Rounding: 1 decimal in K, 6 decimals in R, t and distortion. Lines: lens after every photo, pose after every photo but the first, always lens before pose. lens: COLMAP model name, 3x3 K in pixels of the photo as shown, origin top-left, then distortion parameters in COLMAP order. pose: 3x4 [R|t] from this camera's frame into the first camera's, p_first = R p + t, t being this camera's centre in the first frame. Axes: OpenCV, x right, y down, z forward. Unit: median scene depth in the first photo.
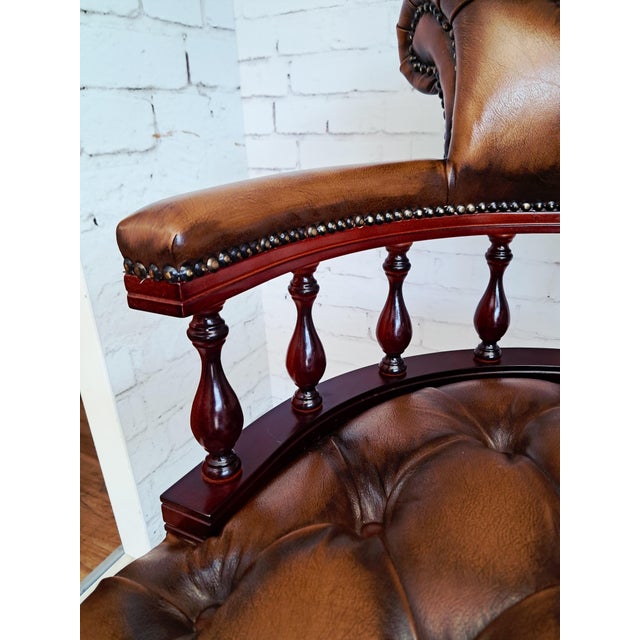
lens RADIAL K [[483.4, 0, 324.6], [0, 483.4, 331.0], [0, 0, 1]] dist [-0.023781, -0.021259]
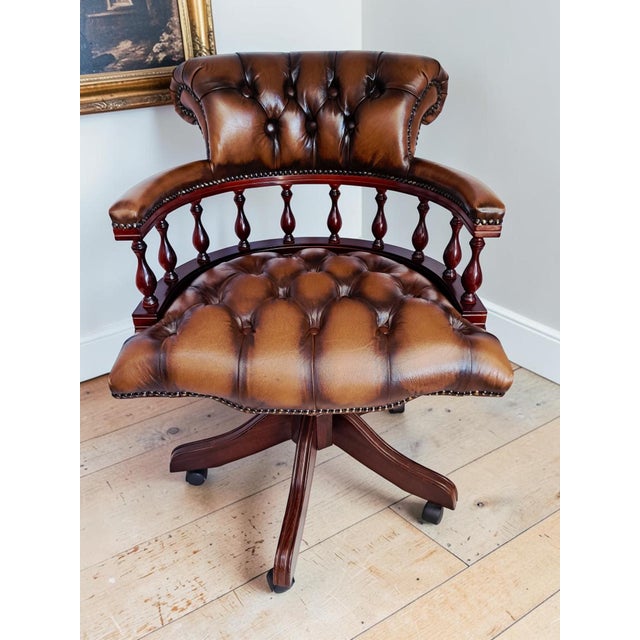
lens RADIAL K [[483.4, 0, 315.9], [0, 483.4, 324.5], [0, 0, 1]] dist [-0.023781, -0.021259]
pose [[0.882684, -0.228530, 0.410662, -0.409117], [0.176043, 0.970970, 0.161947, 0.115662], [-0.435750, -0.070654, 0.897290, -1.304412]]
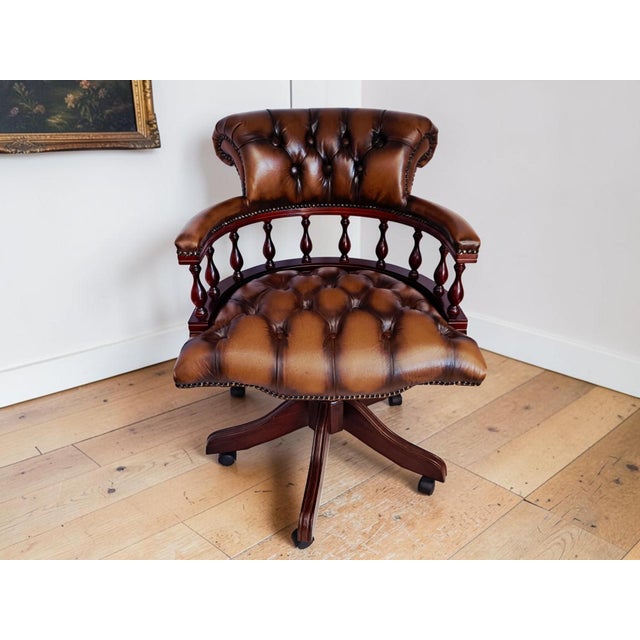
lens RADIAL K [[483.4, 0, 322.3], [0, 483.4, 323.8], [0, 0, 1]] dist [-0.023781, -0.021259]
pose [[0.874442, -0.222452, 0.431122, -0.721166], [0.172018, 0.973107, 0.153204, 0.009213], [-0.453608, -0.059808, 0.889192, -1.729733]]
